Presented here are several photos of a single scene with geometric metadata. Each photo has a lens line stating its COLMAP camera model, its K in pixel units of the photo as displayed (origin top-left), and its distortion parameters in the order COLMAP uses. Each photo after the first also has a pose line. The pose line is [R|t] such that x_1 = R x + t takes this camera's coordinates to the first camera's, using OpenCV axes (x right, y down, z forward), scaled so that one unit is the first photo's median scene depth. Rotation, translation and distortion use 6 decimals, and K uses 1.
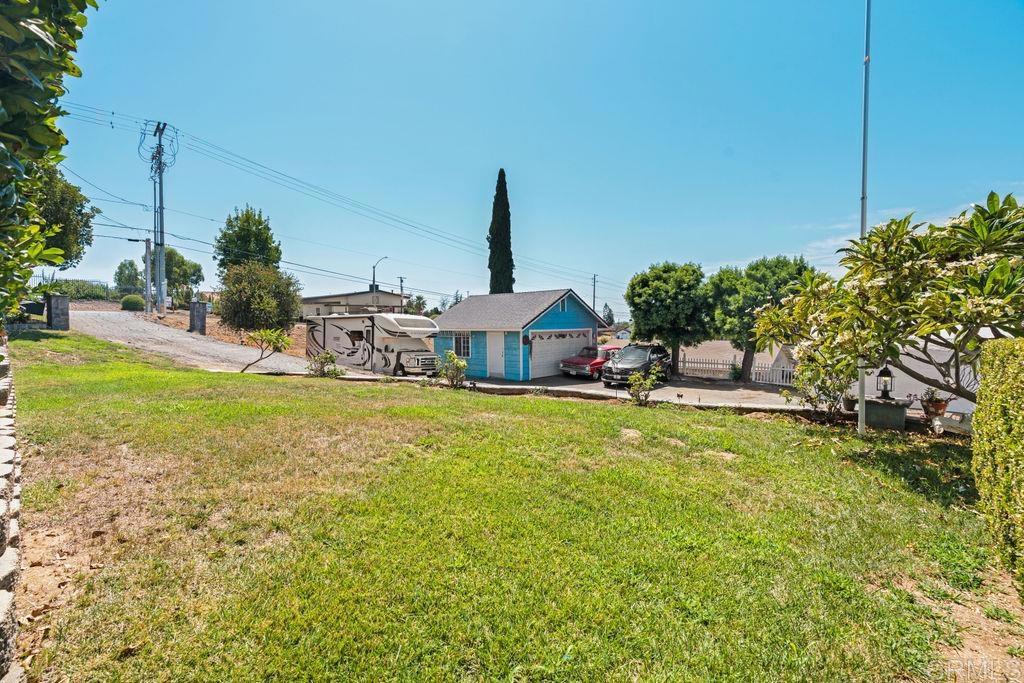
lens RADIAL K [[495.8, 0, 512.0], [0, 495.8, 341.5], [0, 0, 1]] dist [0.052068, -0.000068]
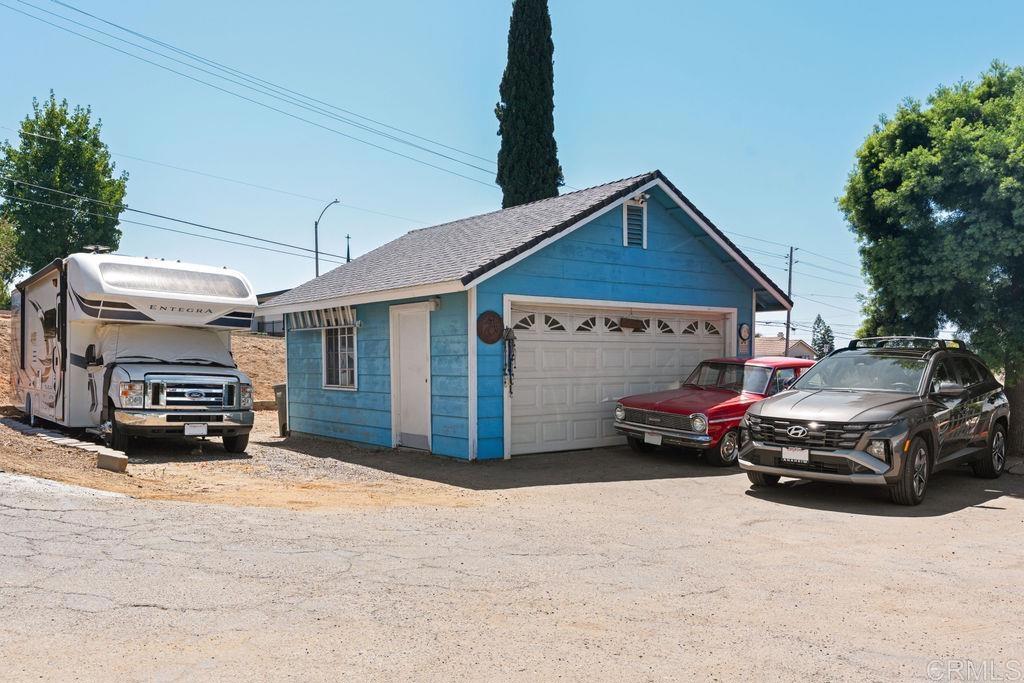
lens RADIAL K [[819.4, 0, 513.2], [0, 819.4, 410.1], [0, 0, 1]] dist [0.022823, 0.000218]
pose [[0.984710, 0.015239, -0.173532, 0.122474], [-0.012050, 0.999739, 0.019418, 0.035881], [0.173783, -0.017030, 0.984637, 0.481790]]
